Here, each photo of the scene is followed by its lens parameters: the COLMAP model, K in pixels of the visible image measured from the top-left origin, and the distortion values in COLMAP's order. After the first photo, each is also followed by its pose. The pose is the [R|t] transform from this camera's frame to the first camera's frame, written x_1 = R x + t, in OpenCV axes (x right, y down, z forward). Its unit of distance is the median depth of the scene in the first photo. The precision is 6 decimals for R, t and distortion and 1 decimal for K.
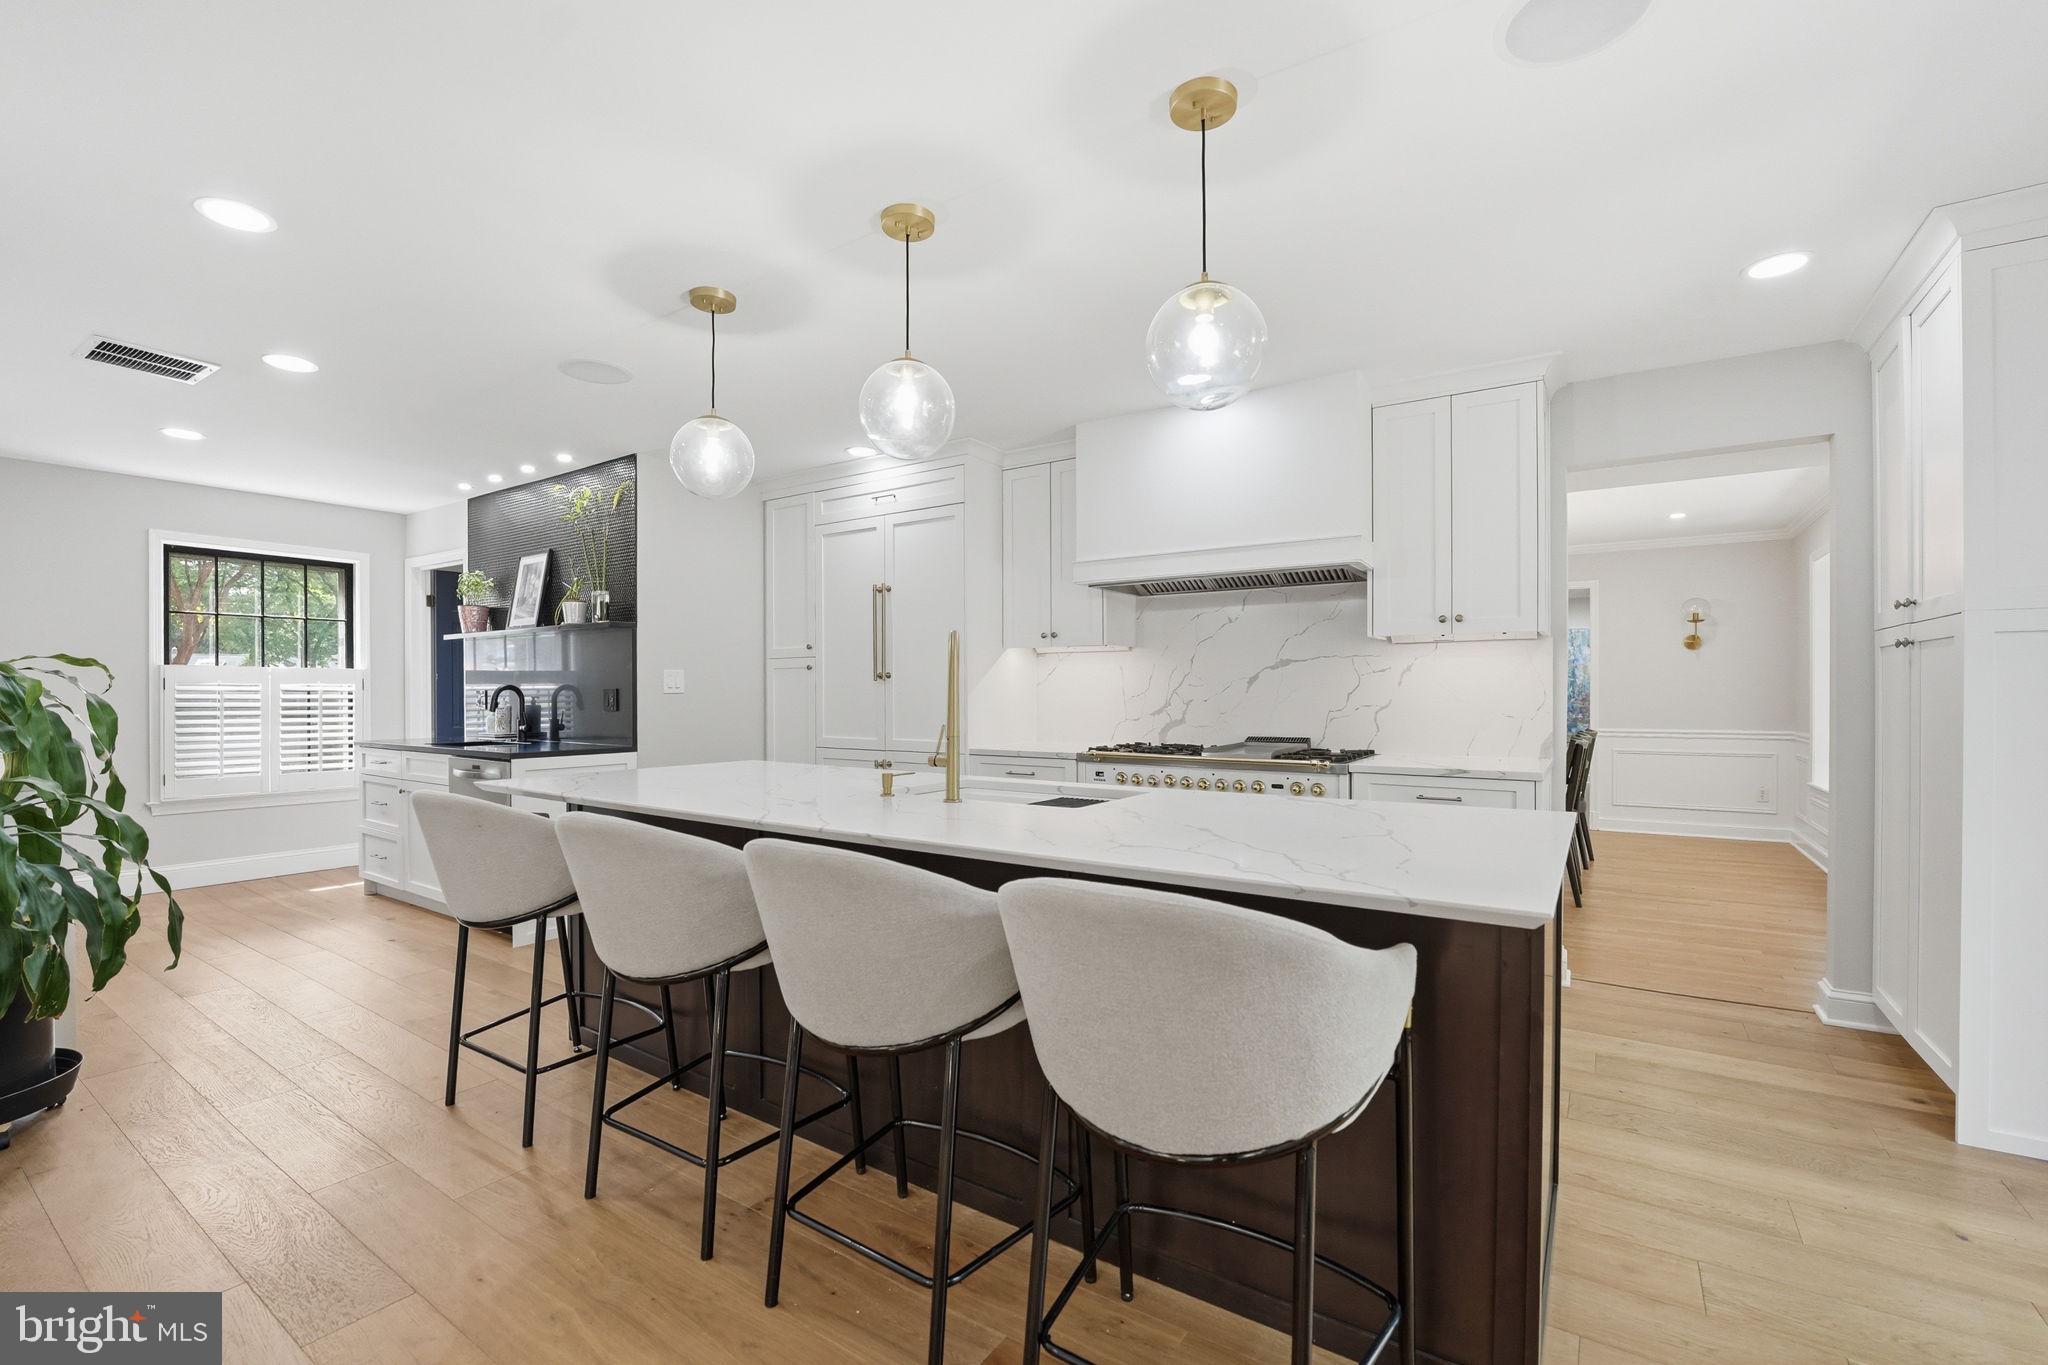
lens RADIAL K [[865.0, 0, 1026.5], [0, 865.0, 694.4], [0, 0, 1]] dist [-0.026716, -0.000002]
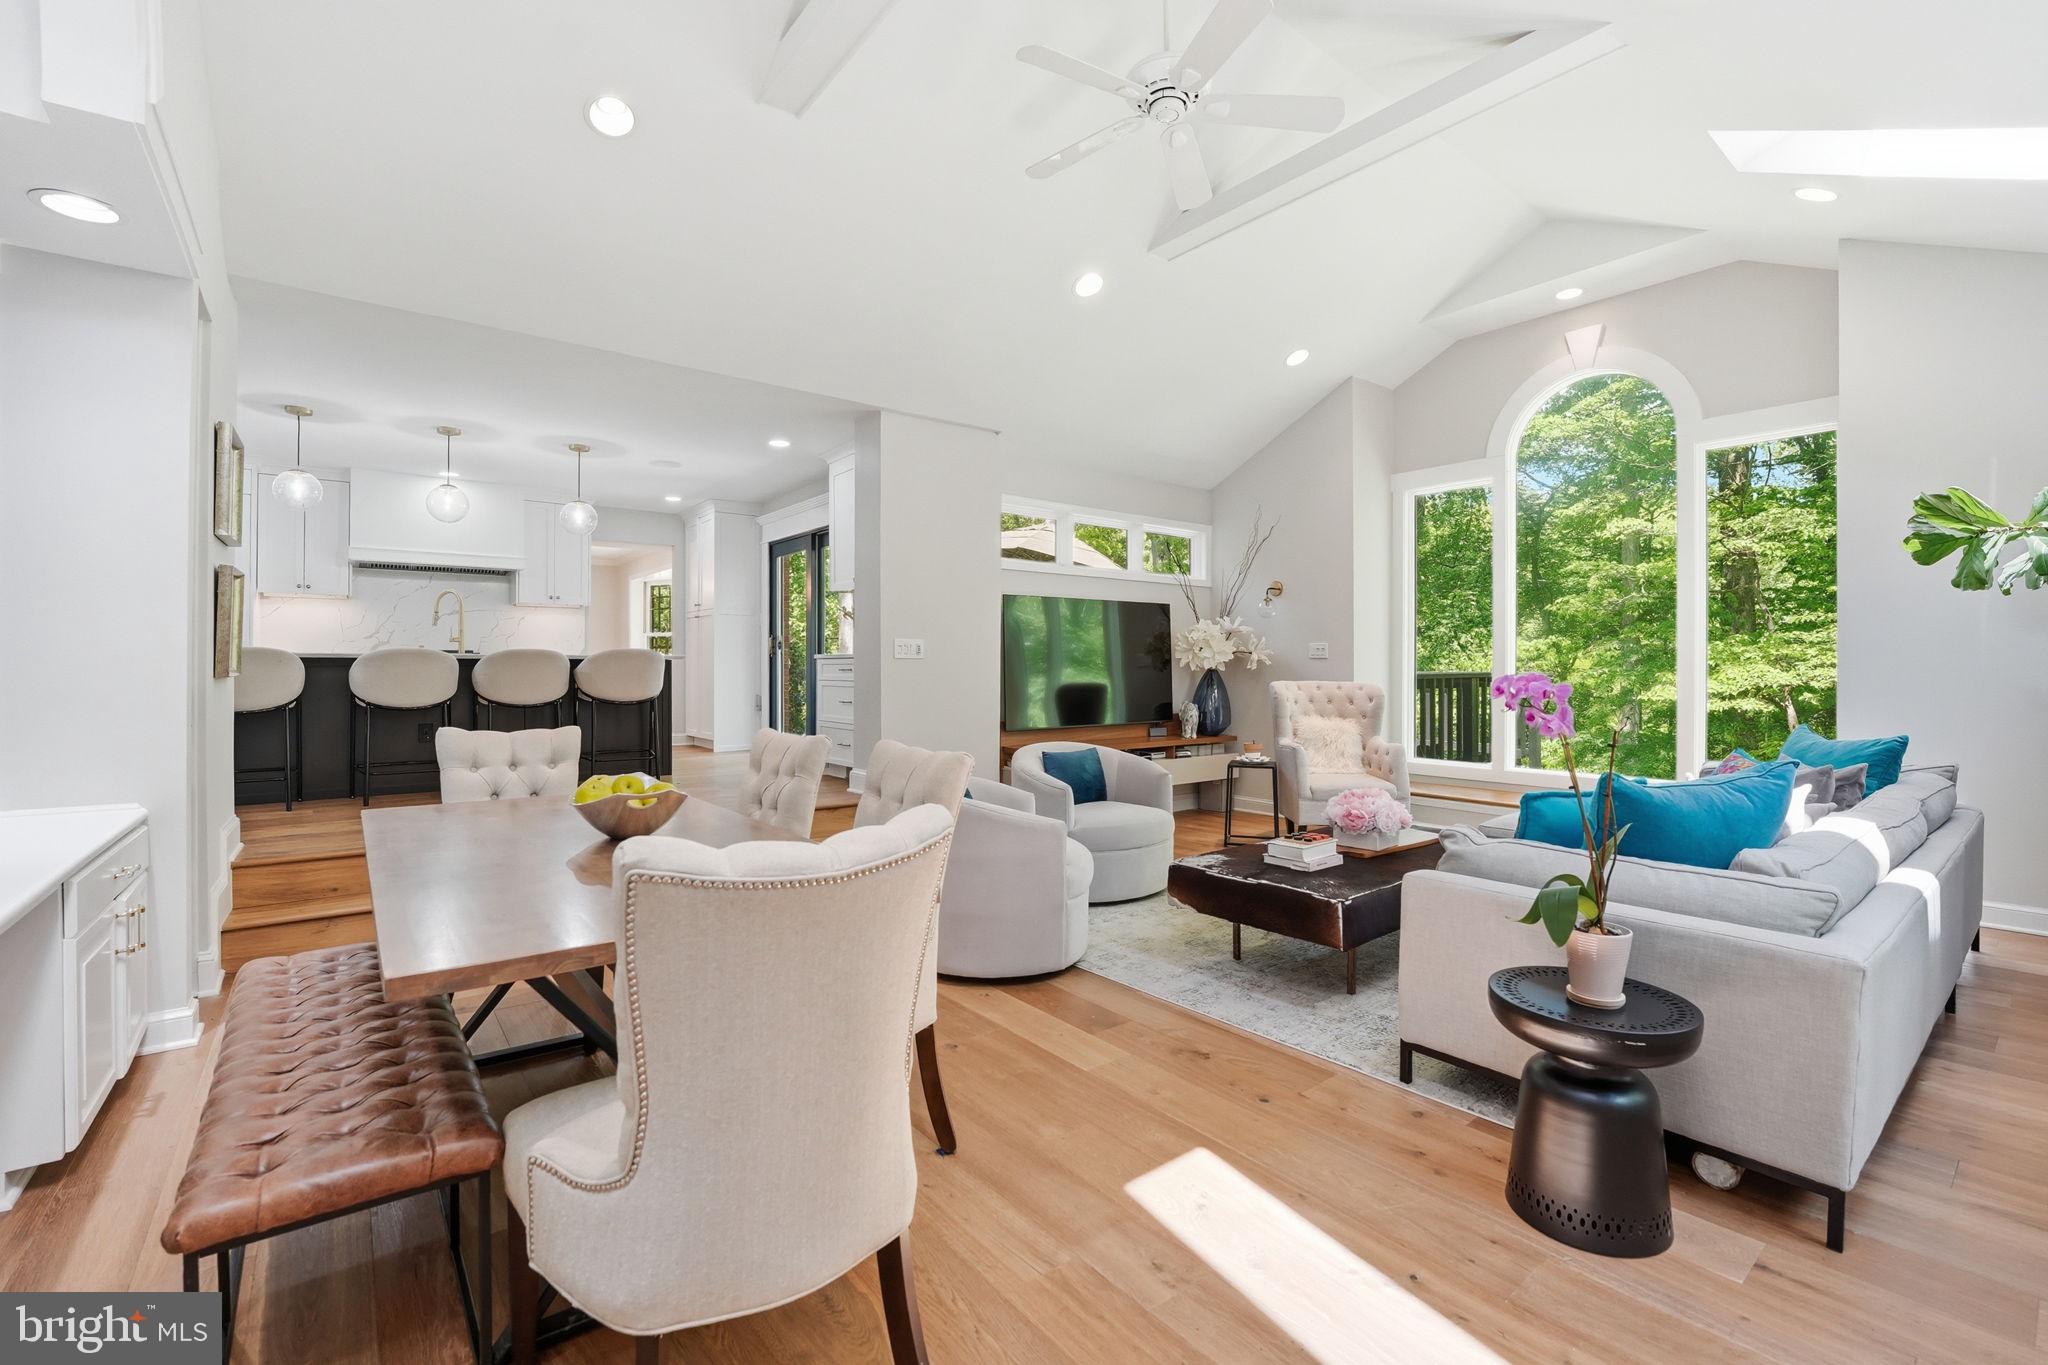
lens RADIAL K [[883.0, 0, 1027.4], [0, 883.0, 673.4], [0, 0, 1]] dist [-0.020383, -0.000091]
pose [[0.305586, -0.002413, 0.952161, -1.124765], [0.001306, 0.999997, 0.002115, 0.092033], [-0.952164, 0.000597, 0.305588, -0.783552]]
